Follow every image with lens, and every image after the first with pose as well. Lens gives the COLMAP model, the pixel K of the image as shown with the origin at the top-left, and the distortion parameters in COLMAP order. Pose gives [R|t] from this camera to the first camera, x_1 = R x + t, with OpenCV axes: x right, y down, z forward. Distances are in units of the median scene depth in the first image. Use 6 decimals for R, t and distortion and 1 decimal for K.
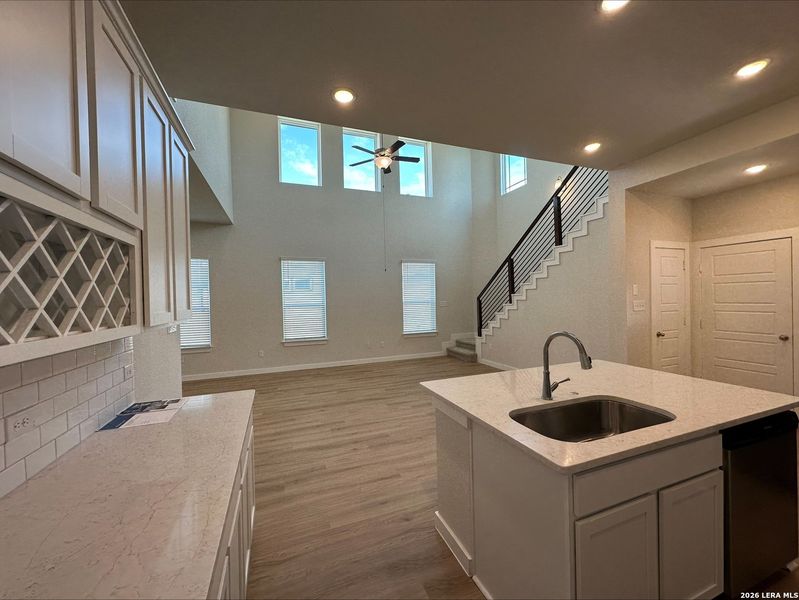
lens RADIAL K [[320.5, 0, 399.5], [0, 320.5, 300.0], [0, 0, 1]] dist [0.002598, 0.000131]
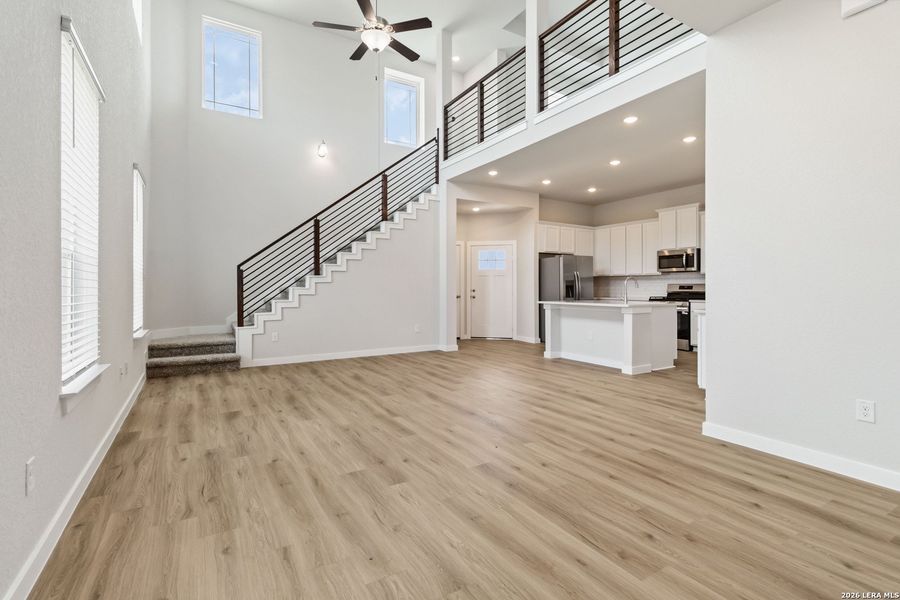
lens RADIAL K [[427.6, 0, 455.8], [0, 427.6, 286.4], [0, 0, 1]] dist [0.003463, 0.000577]
pose [[-0.178913, 0.029760, 0.983415, -1.000335], [0.013607, 0.999522, -0.027772, 0.091791], [-0.983771, 0.008413, -0.179233, 1.097918]]
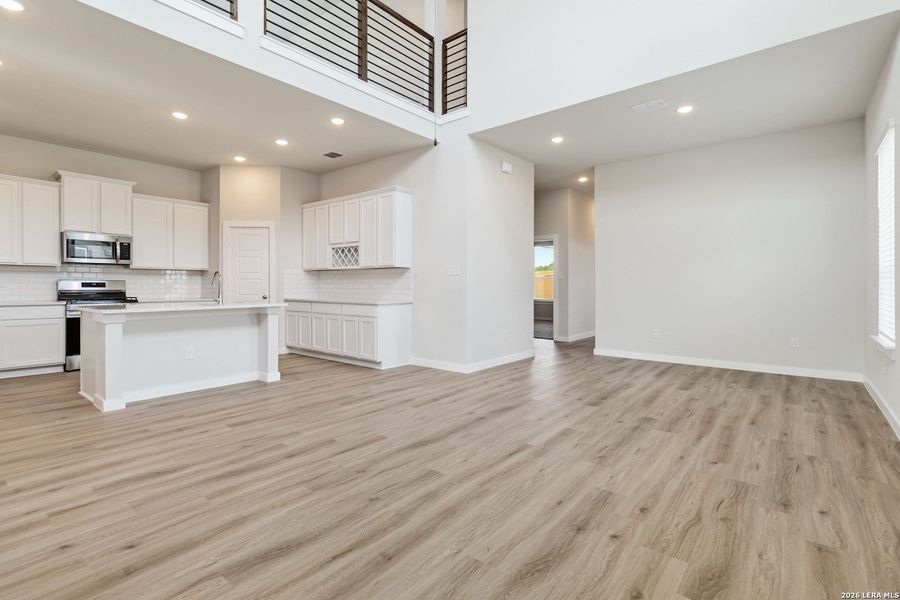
lens RADIAL K [[427.6, 0, 455.8], [0, 427.6, 286.4], [0, 0, 1]] dist [0.003463, 0.000577]
pose [[-0.866369, 0.028924, -0.498567, 0.191327], [0.019879, 0.999528, 0.023443, 0.057479], [0.499009, 0.010399, -0.866534, 1.553251]]
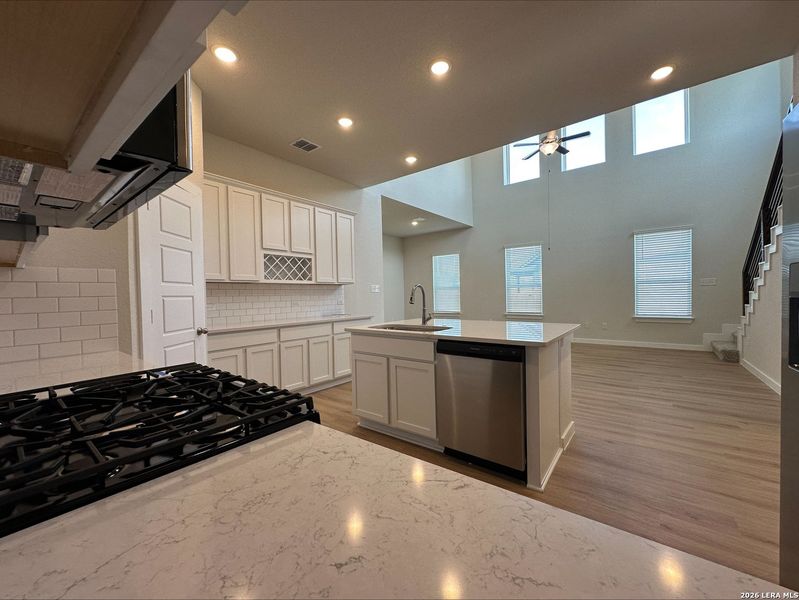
lens RADIAL K [[320.5, 0, 399.5], [0, 320.5, 300.0], [0, 0, 1]] dist [0.002598, 0.000131]
pose [[0.520298, 0.029203, -0.853485, 0.681306], [0.003243, 0.999340, 0.036171, 0.040281], [0.853978, -0.021587, 0.519861, -0.001636]]
